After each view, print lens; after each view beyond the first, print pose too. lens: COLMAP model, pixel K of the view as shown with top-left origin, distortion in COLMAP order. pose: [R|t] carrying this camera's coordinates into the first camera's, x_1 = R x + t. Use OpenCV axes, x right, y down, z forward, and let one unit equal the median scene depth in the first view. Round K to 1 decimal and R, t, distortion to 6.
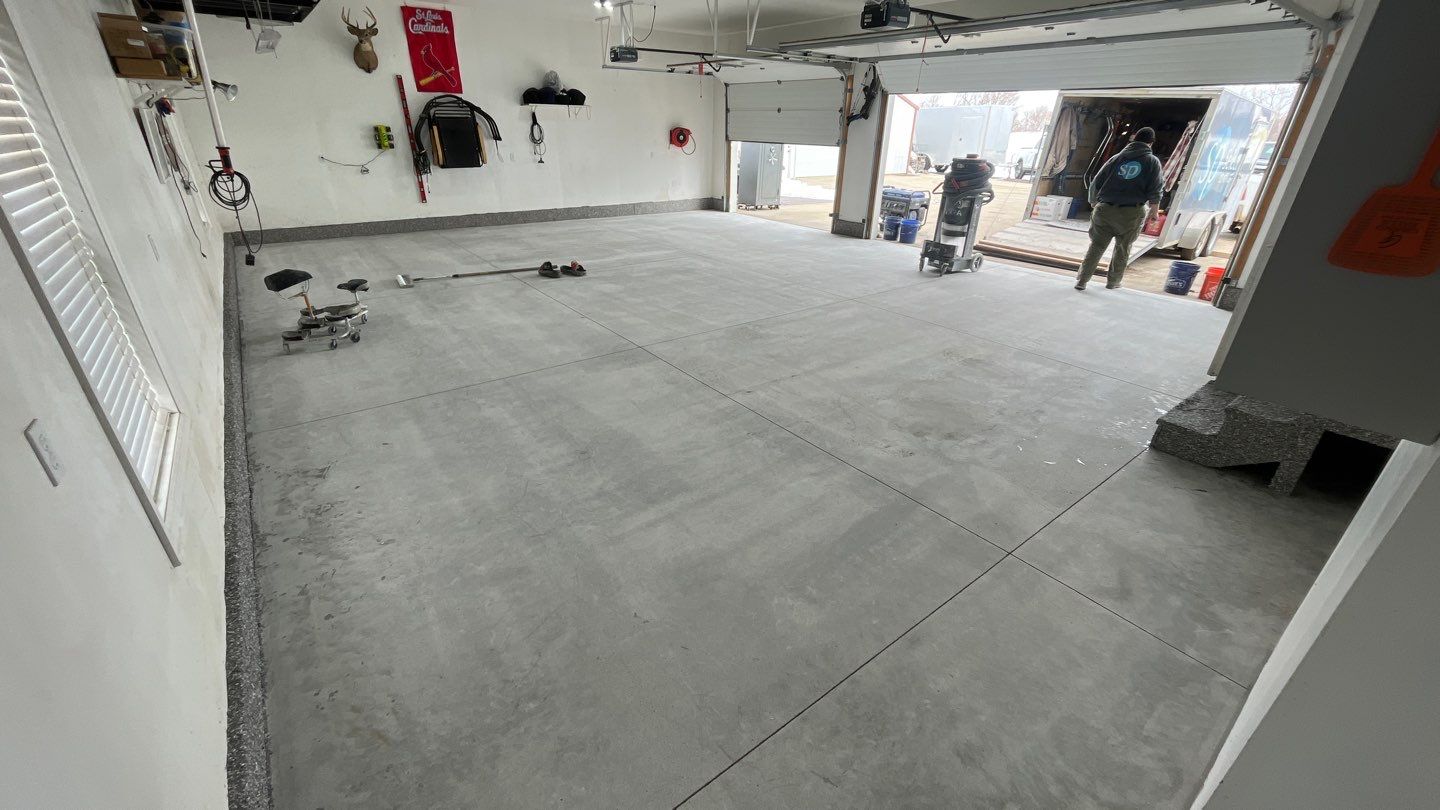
lens RADIAL K [[578.9, 0, 717.3], [0, 578.9, 408.6], [0, 0, 1]] dist [-0.001989, -0.000955]
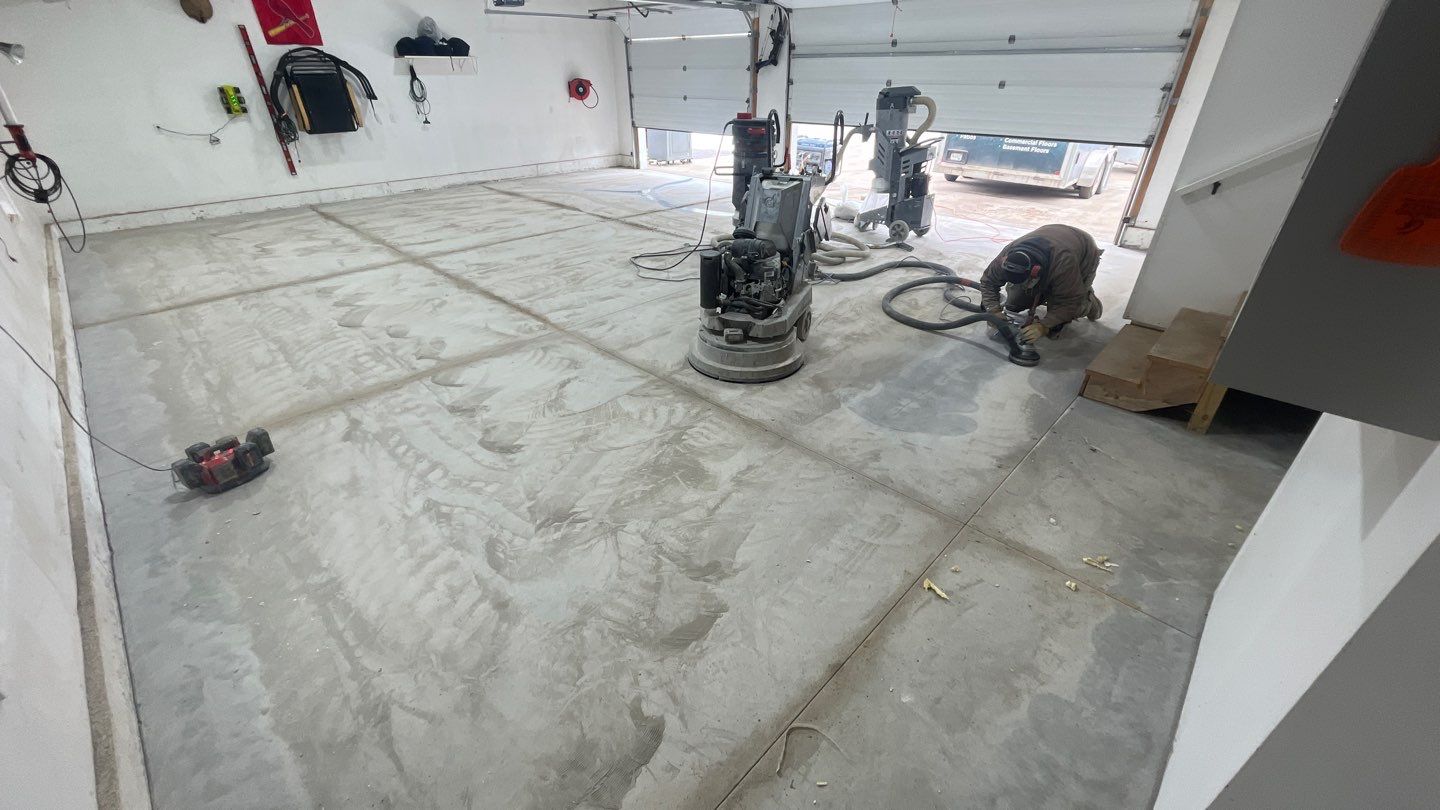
lens RADIAL K [[578.9, 0, 716.5], [0, 578.9, 408.1], [0, 0, 1]] dist [-0.001989, -0.000955]
pose [[0.988771, -0.091467, 0.118180, -0.005817], [0.082660, 0.993568, 0.077392, -0.019775], [-0.124499, -0.066754, 0.989972, 0.025691]]
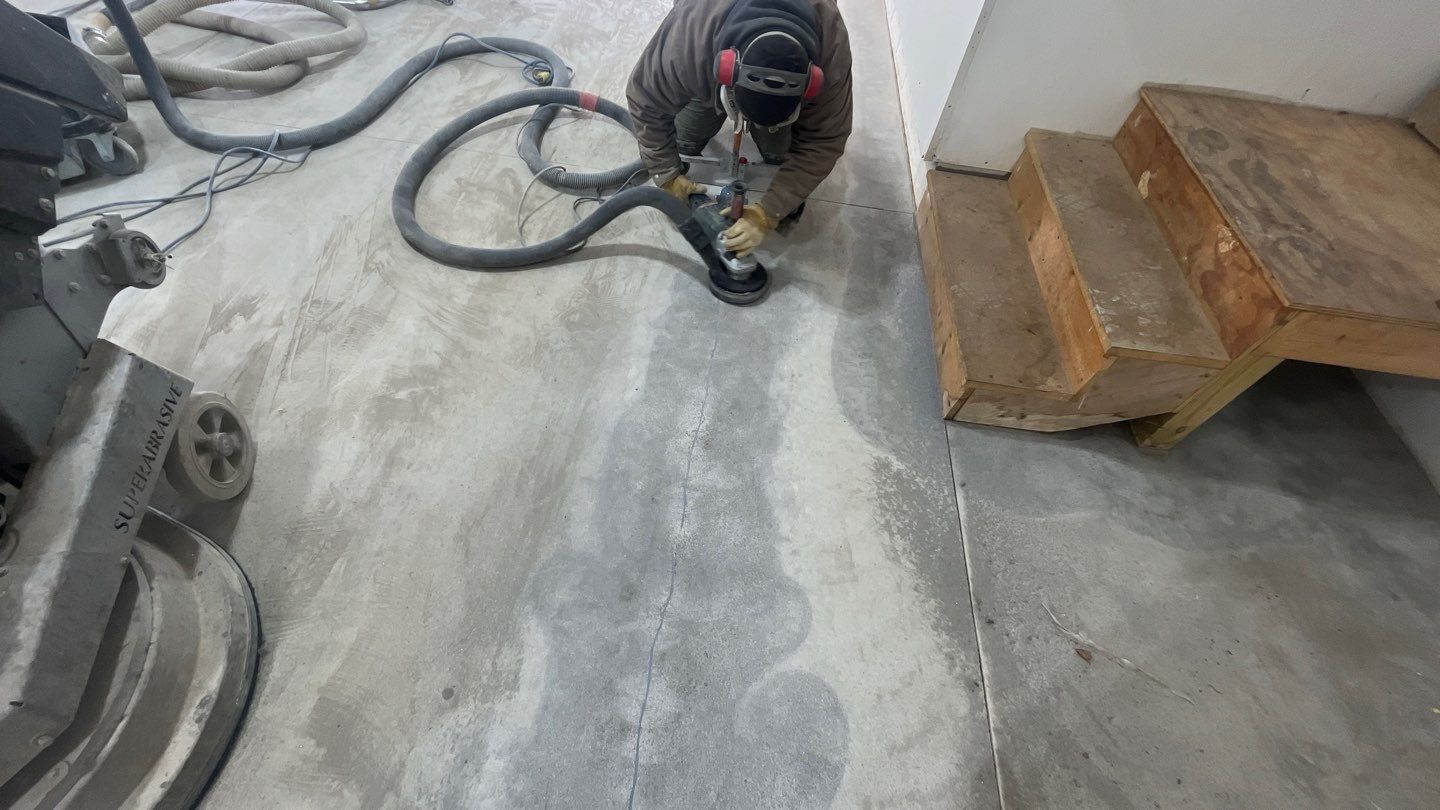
lens RADIAL K [[578.9, 0, 717.5], [0, 578.9, 415.1], [0, 0, 1]] dist [-0.001989, -0.000955]
pose [[0.698622, -0.558221, 0.447568, 0.176993], [0.258360, 0.780152, 0.569748, -0.112020], [-0.667216, -0.282405, 0.689253, 0.347344]]
